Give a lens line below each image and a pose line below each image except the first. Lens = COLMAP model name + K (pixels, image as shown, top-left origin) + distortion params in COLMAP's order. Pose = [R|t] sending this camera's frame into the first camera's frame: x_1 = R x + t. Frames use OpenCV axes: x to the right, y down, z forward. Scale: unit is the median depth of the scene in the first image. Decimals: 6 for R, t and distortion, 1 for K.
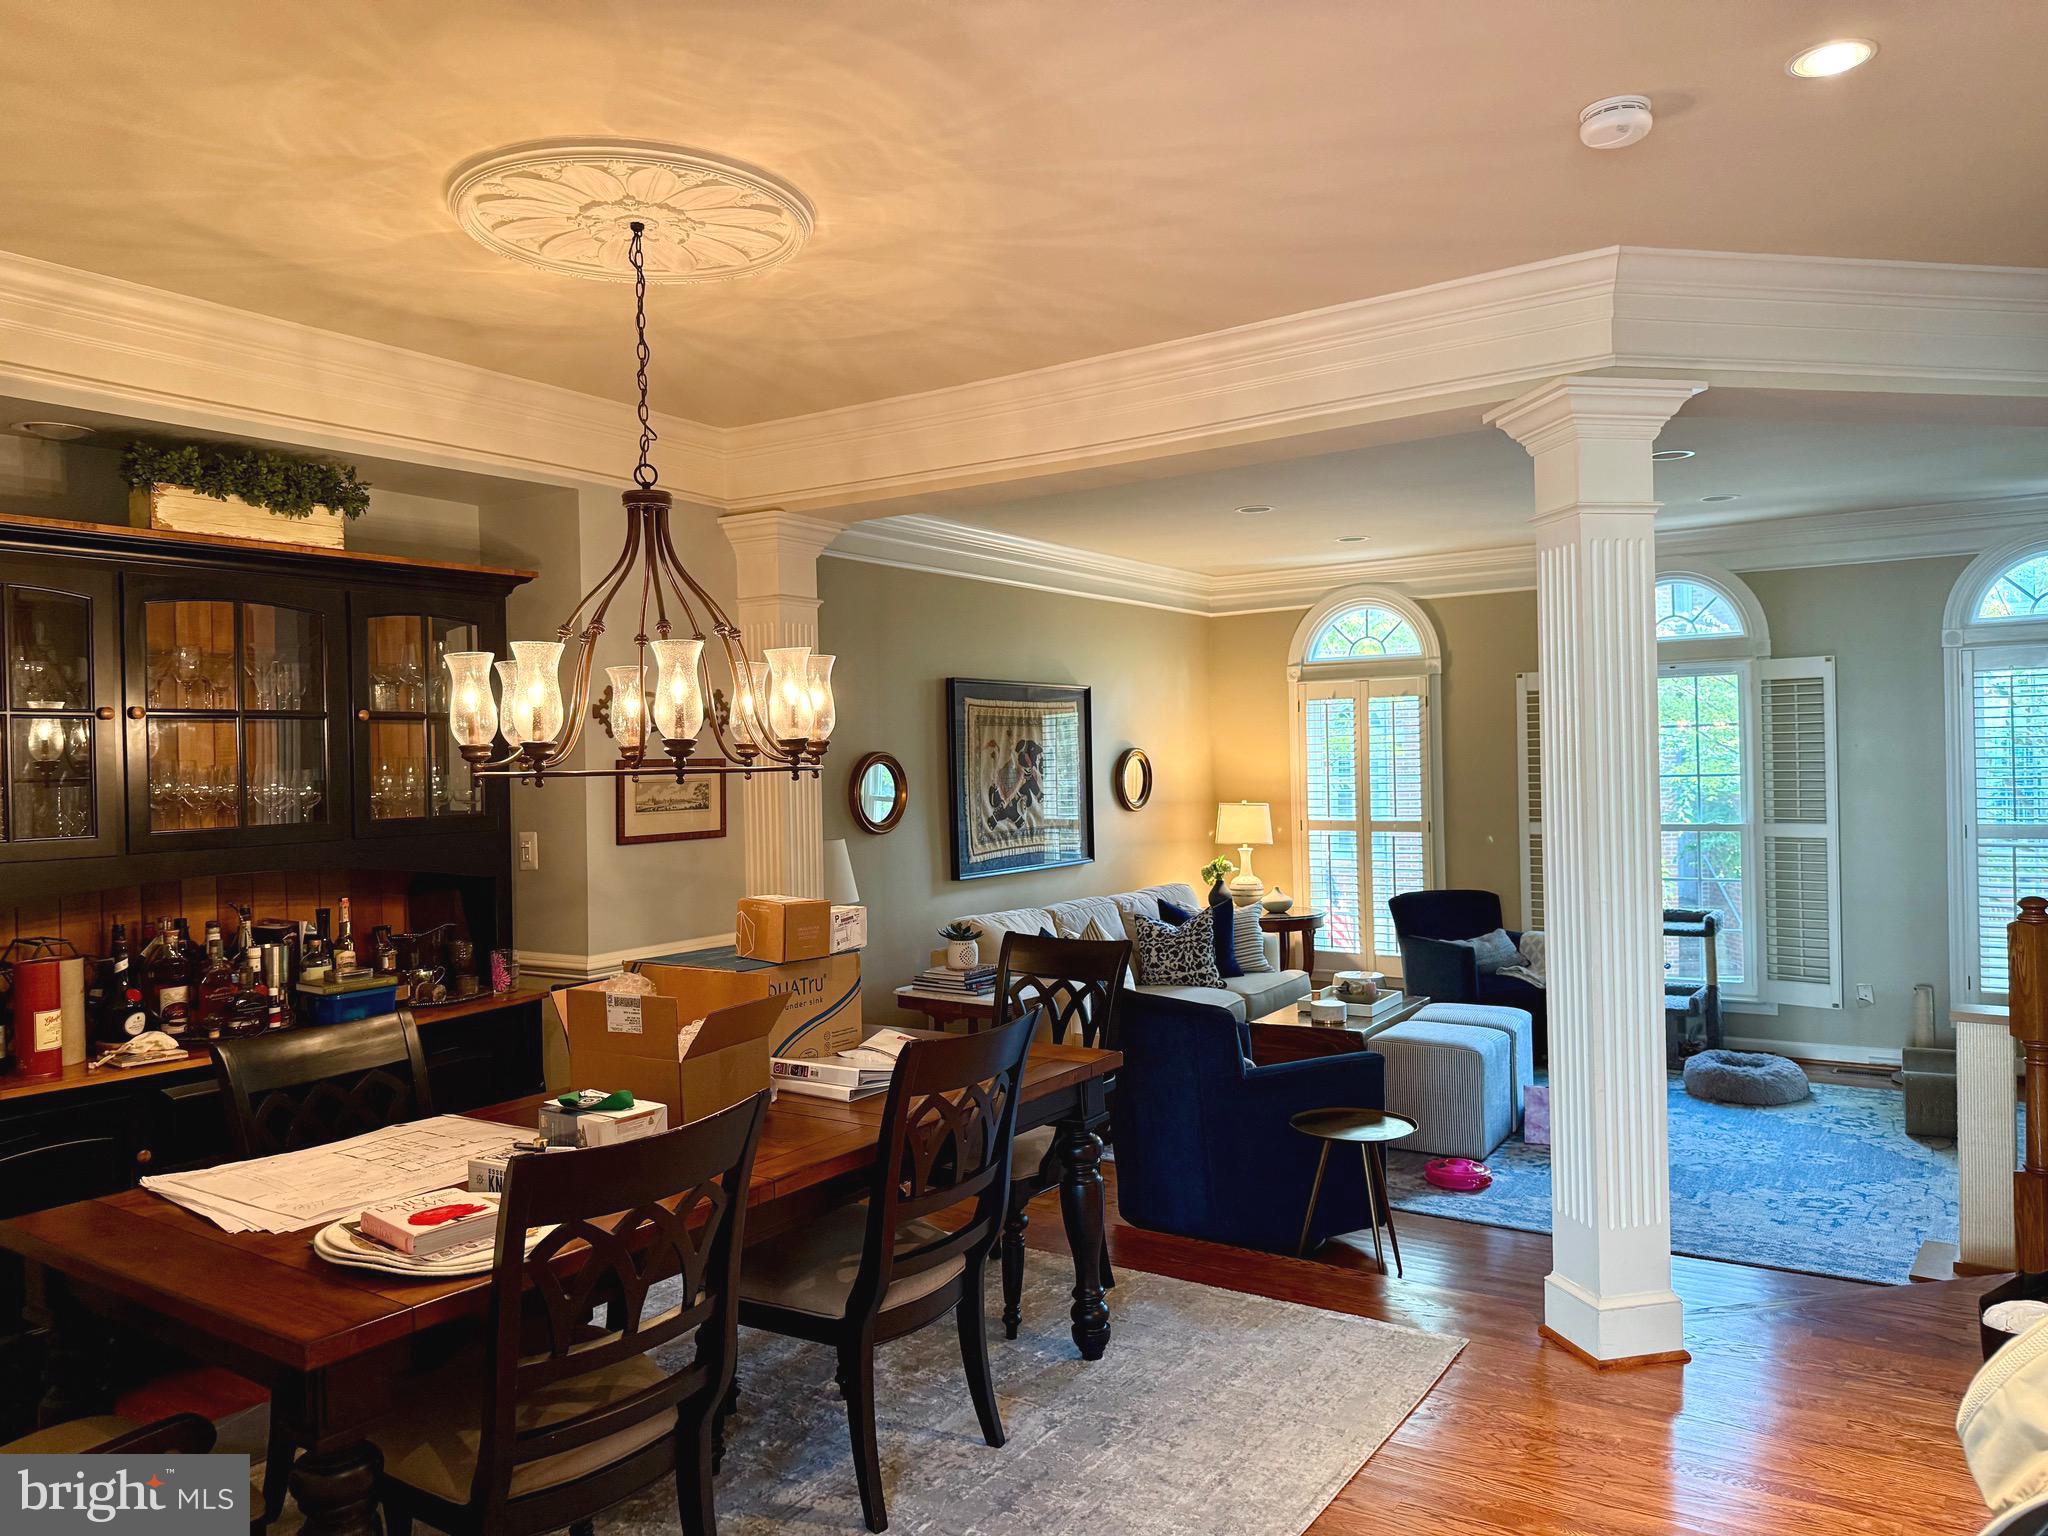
lens RADIAL K [[1456.8, 0, 1012.8], [0, 1456.8, 769.1], [0, 0, 1]] dist [0.011458, -0.009305]
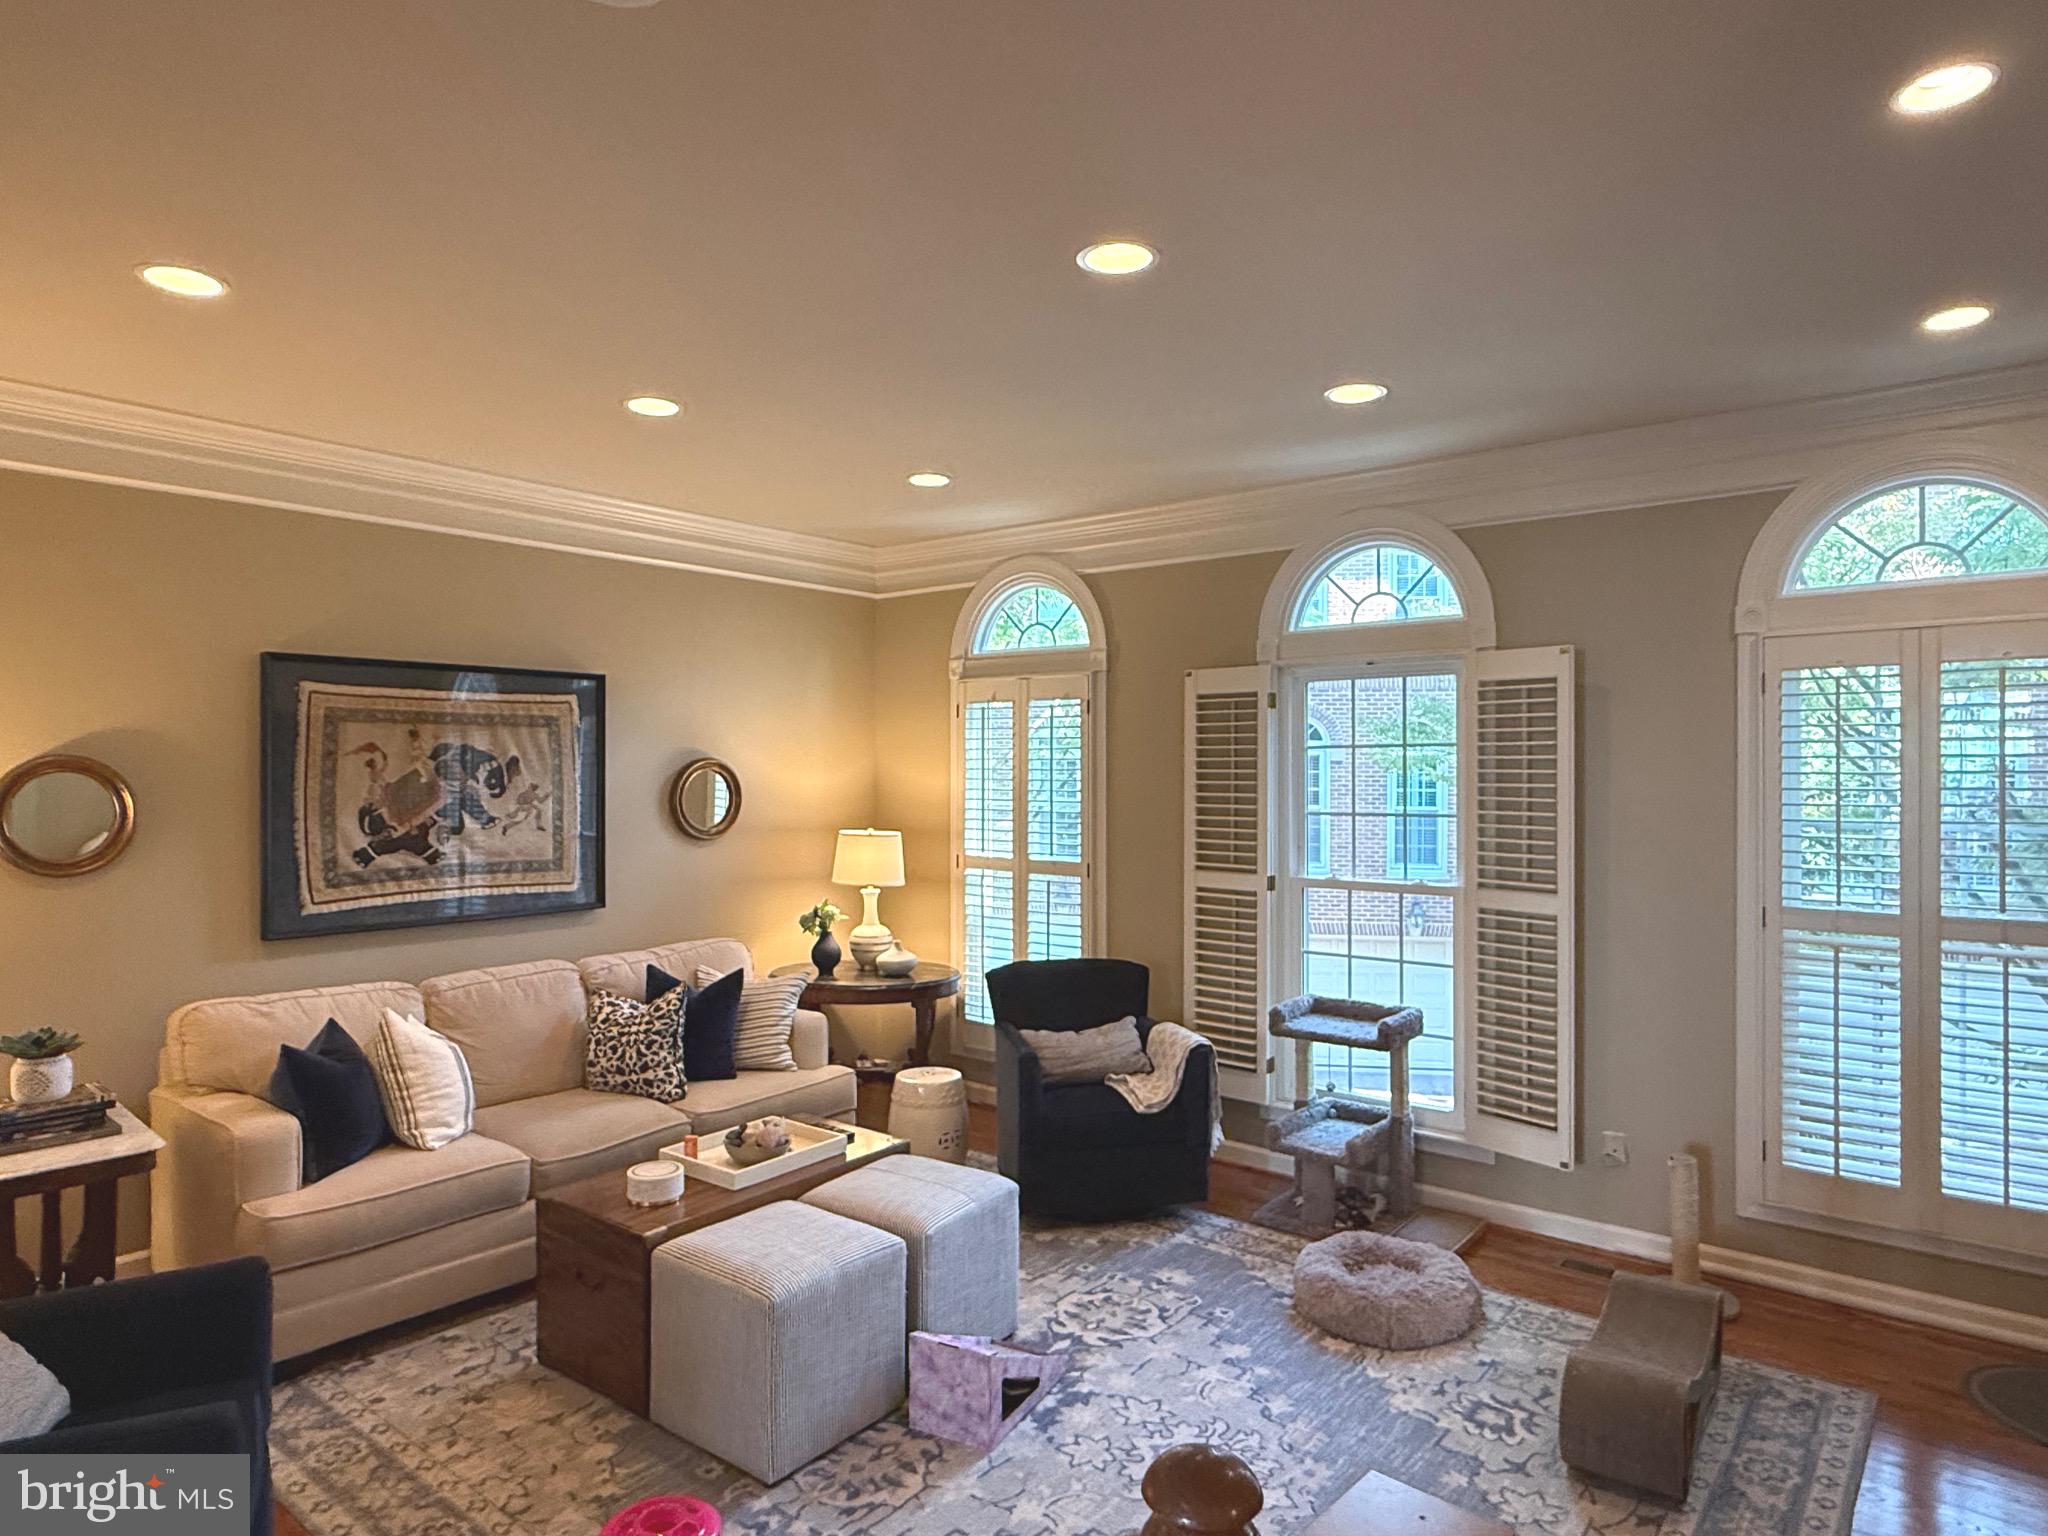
lens RADIAL K [[1268.0, 0, 1035.1], [0, 1268.0, 763.3], [0, 0, 1]] dist [0.010898, 0.000376]
pose [[0.997665, 0.022700, -0.064409, 0.336886], [-0.023342, 0.999685, -0.009222, -0.011141], [0.064179, 0.010704, 0.997881, 0.375642]]
